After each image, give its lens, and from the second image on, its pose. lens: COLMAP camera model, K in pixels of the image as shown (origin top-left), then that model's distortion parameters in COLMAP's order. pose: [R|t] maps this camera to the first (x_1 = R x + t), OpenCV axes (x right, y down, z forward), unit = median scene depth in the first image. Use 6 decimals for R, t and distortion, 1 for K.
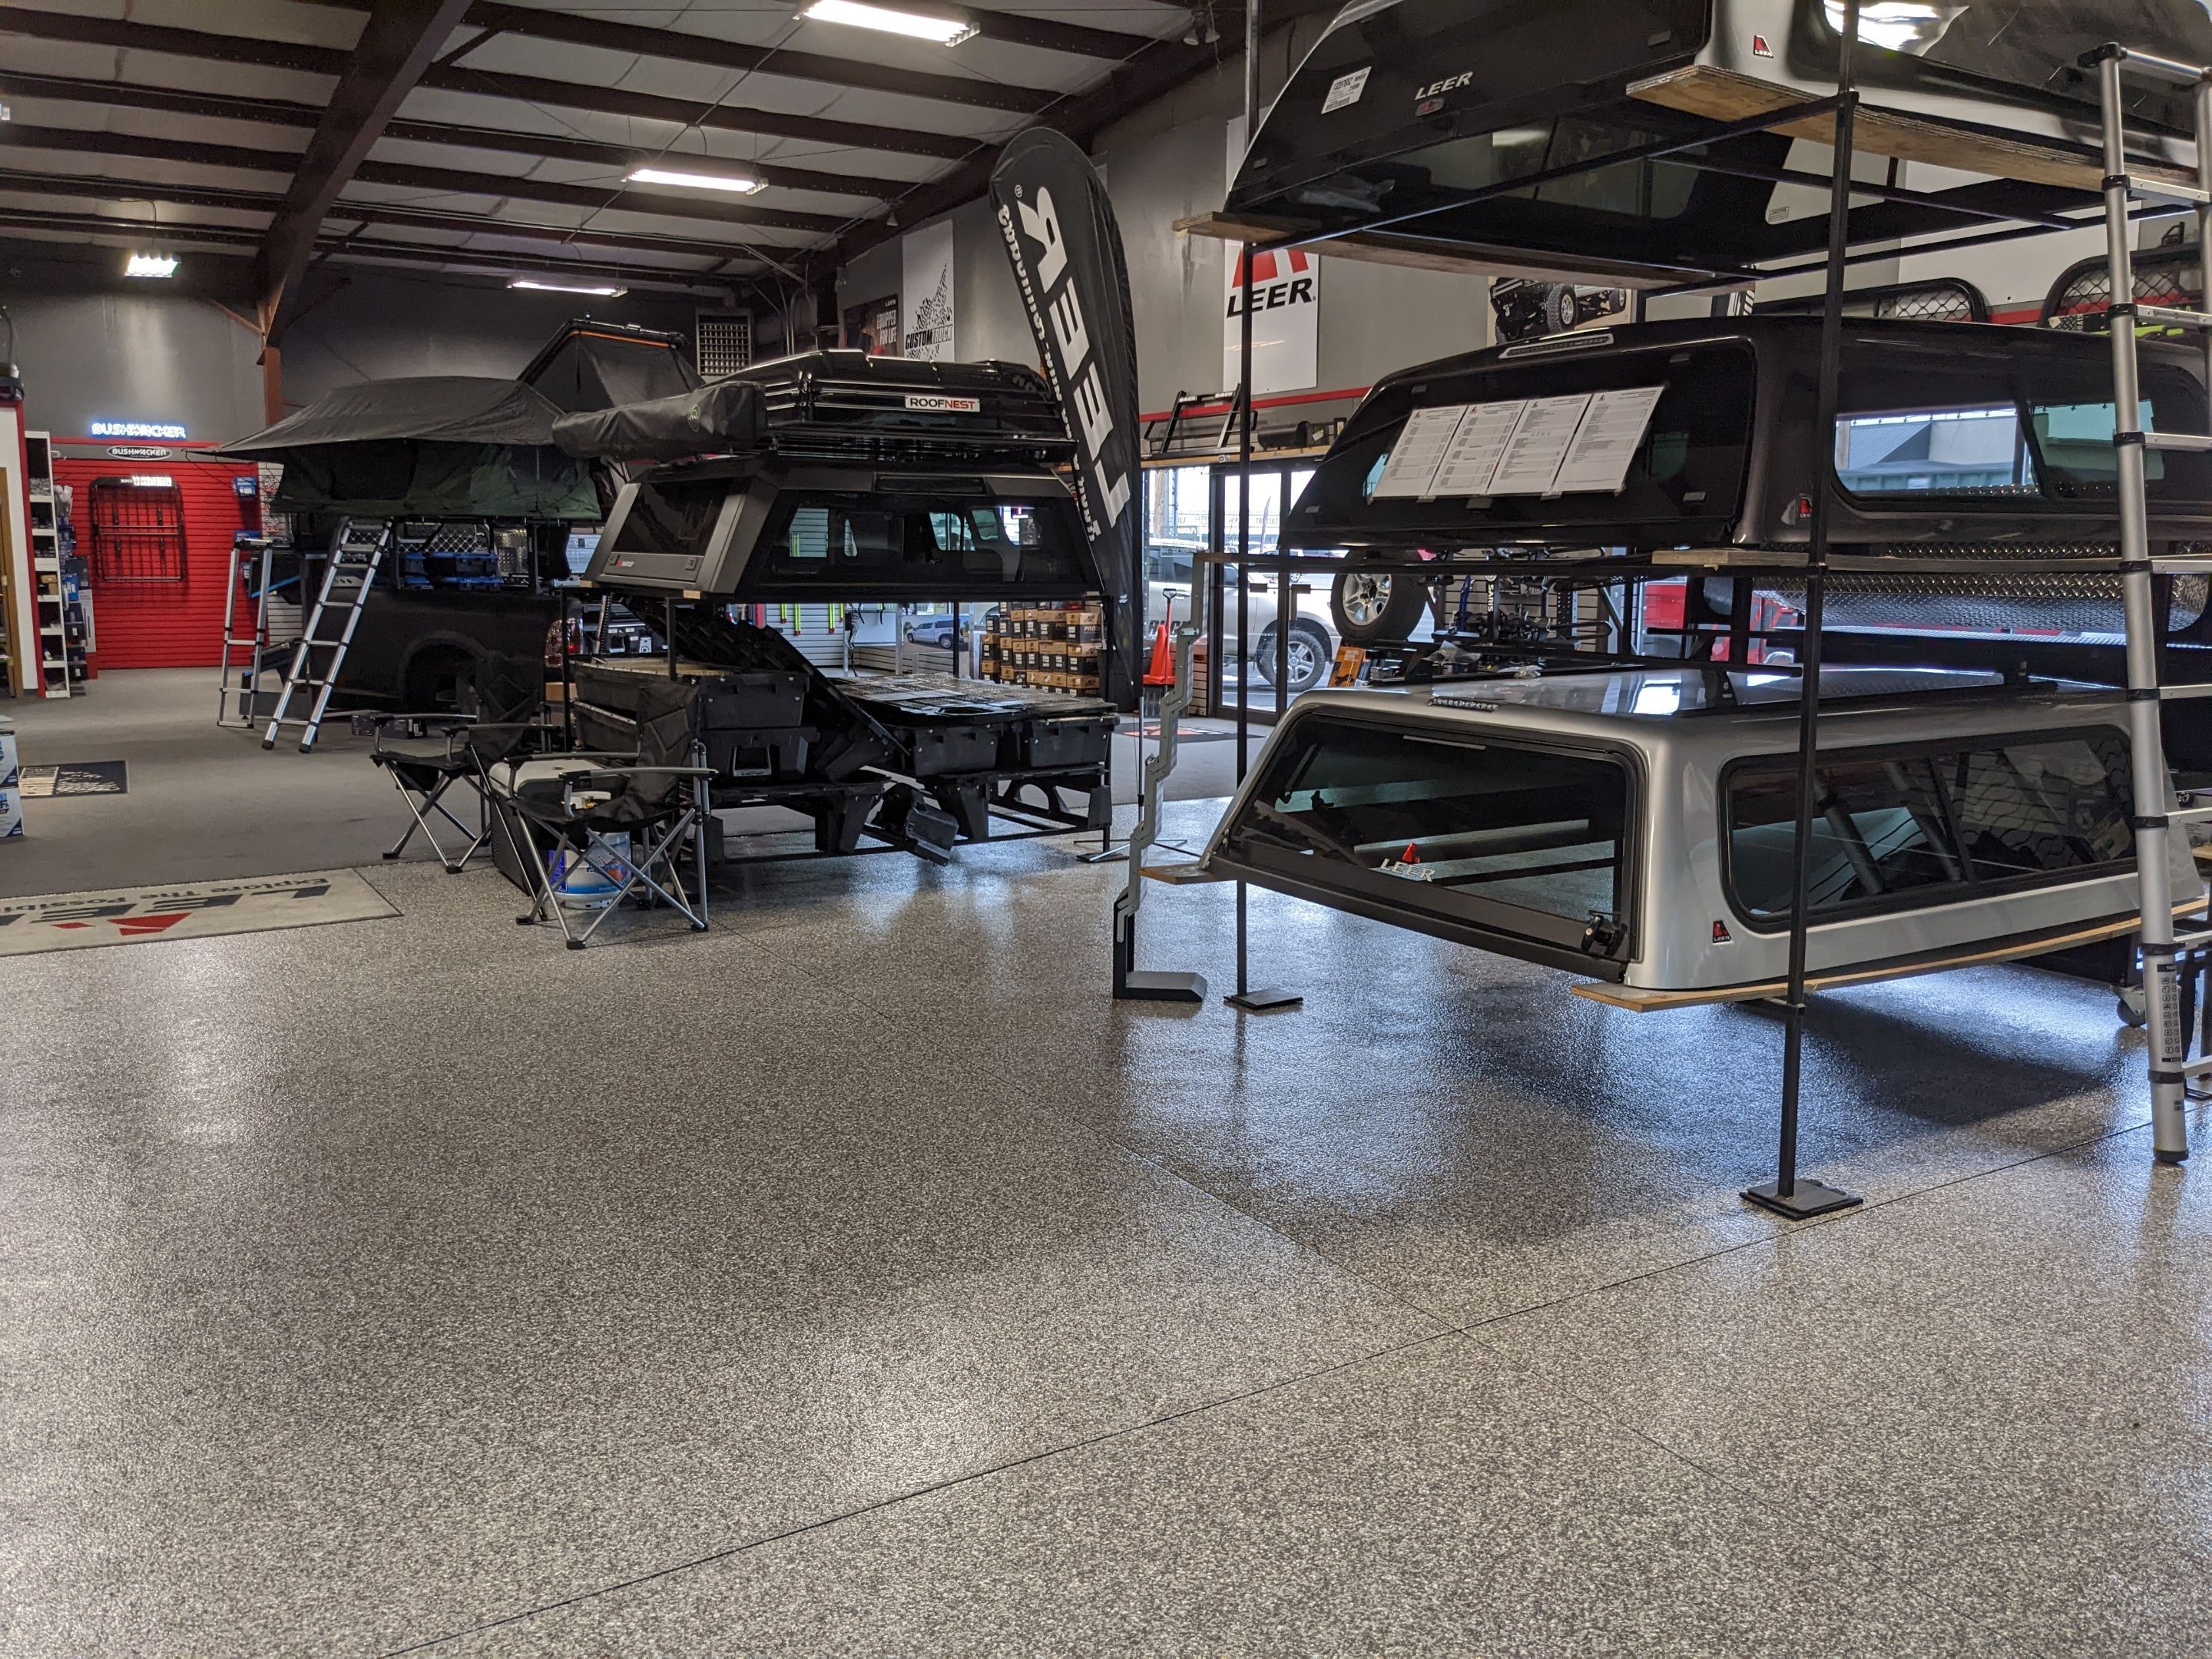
lens RADIAL K [[1745.8, 0, 1107.5], [0, 1745.8, 802.0], [0, 0, 1]] dist [0.041730, -0.057786]
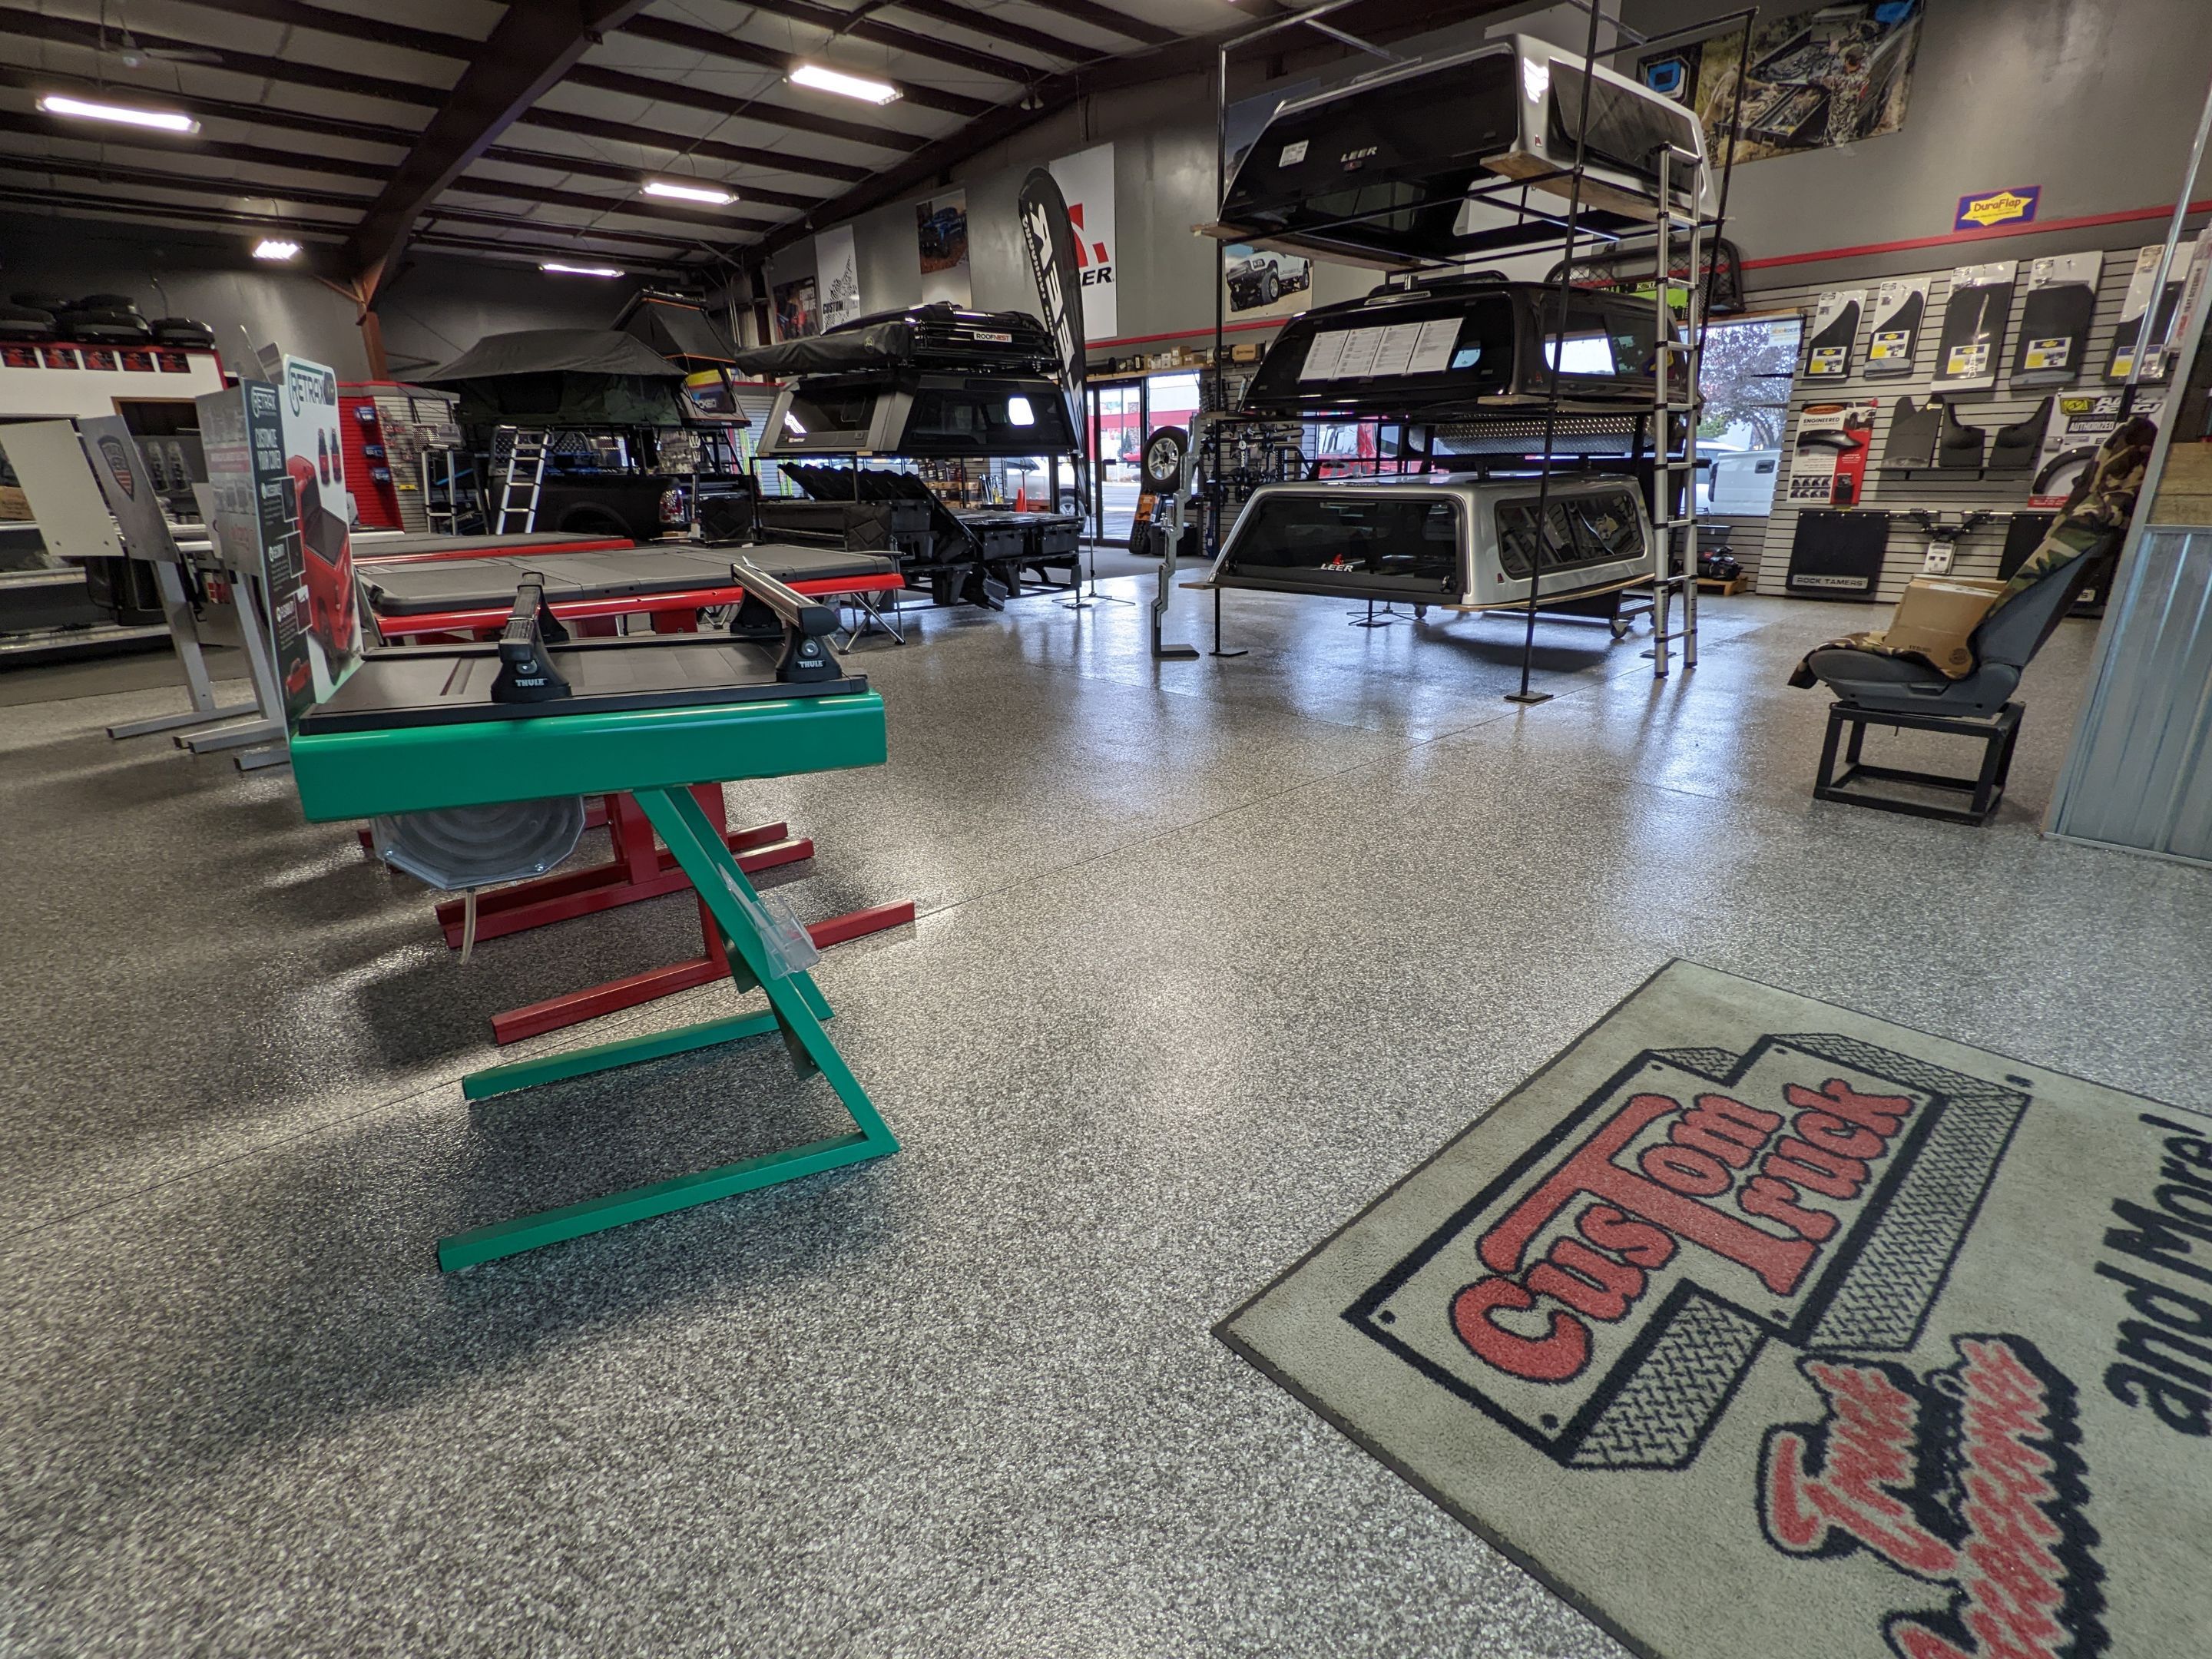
lens RADIAL K [[1063.5, 0, 1114.8], [0, 1063.5, 834.4], [0, 0, 1]] dist [-0.001386, 0.000867]
pose [[0.977492, -0.088594, 0.191469, -0.192531], [0.049635, 0.978653, 0.199434, 0.045303], [-0.205050, -0.185441, 0.961023, -0.119194]]
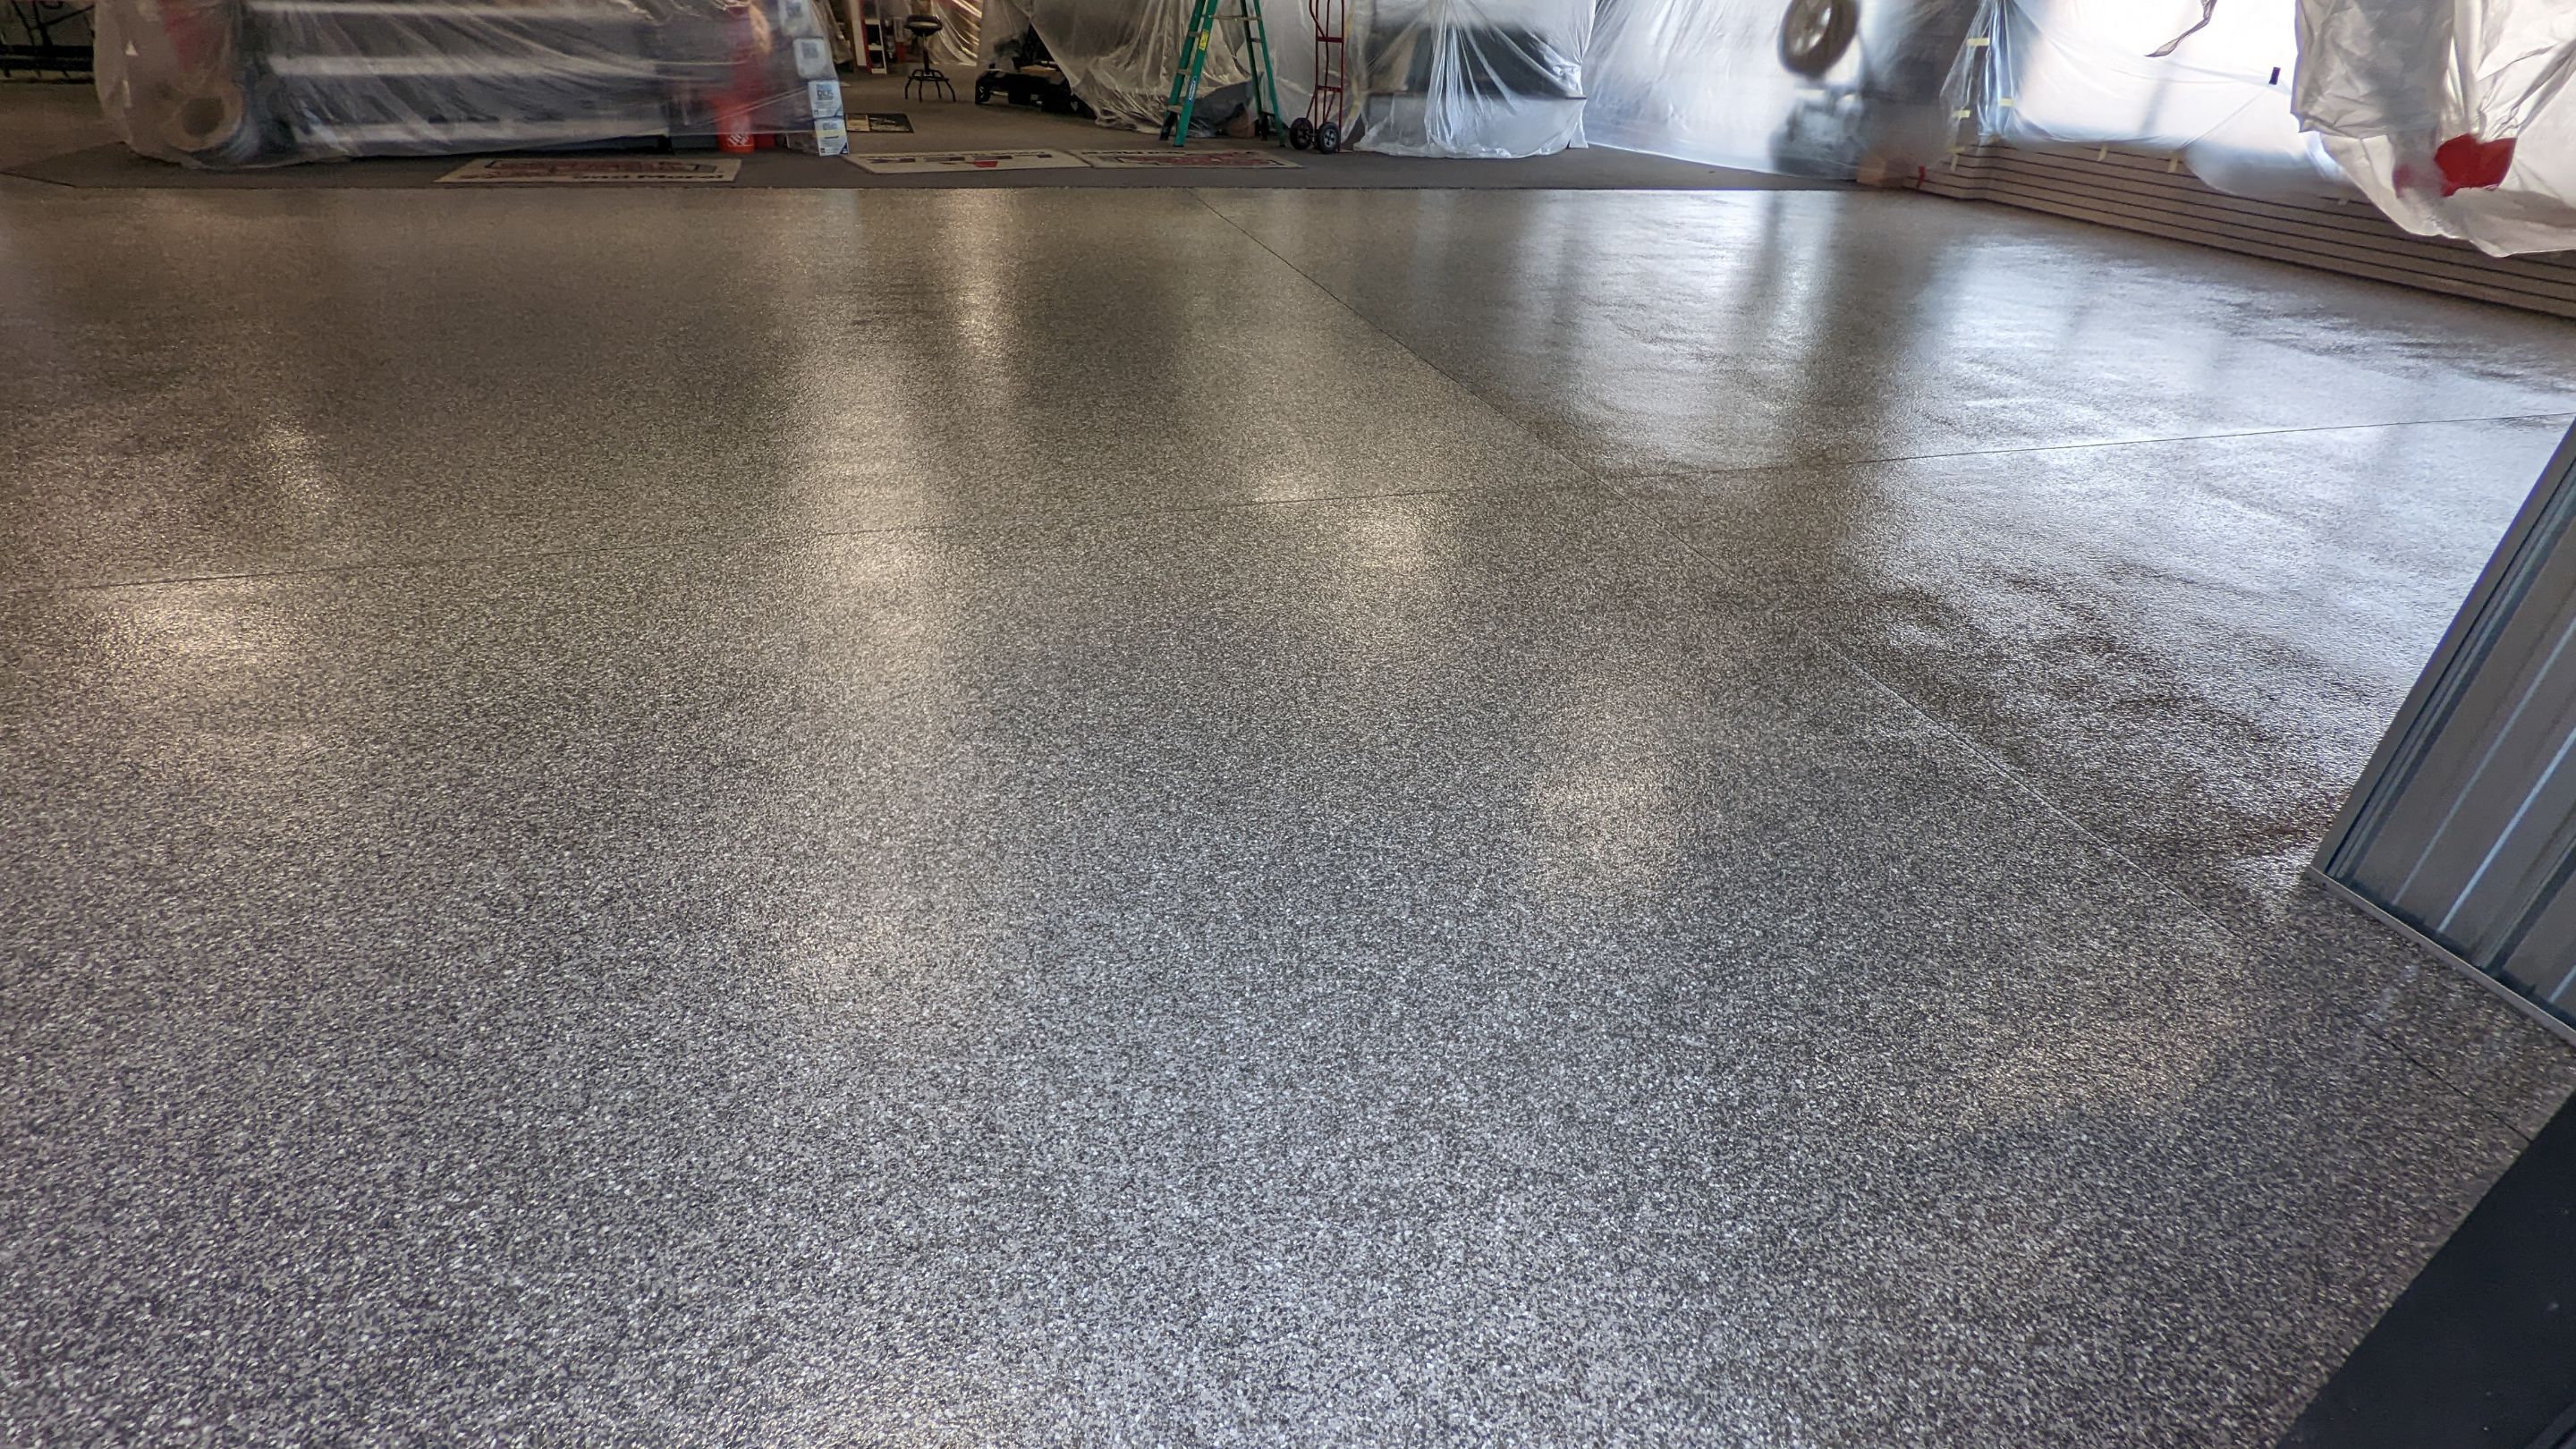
lens RADIAL K [[1216.4, 0, 1293.0], [0, 1216.4, 737.7], [0, 0, 1]] dist [0.000524, 0.001715]
pose [[0.965428, 0.163366, -0.203124, 0.075225], [-0.070553, 0.913923, 0.399708, 0.033624], [0.250939, -0.371559, 0.893853, -0.068107]]
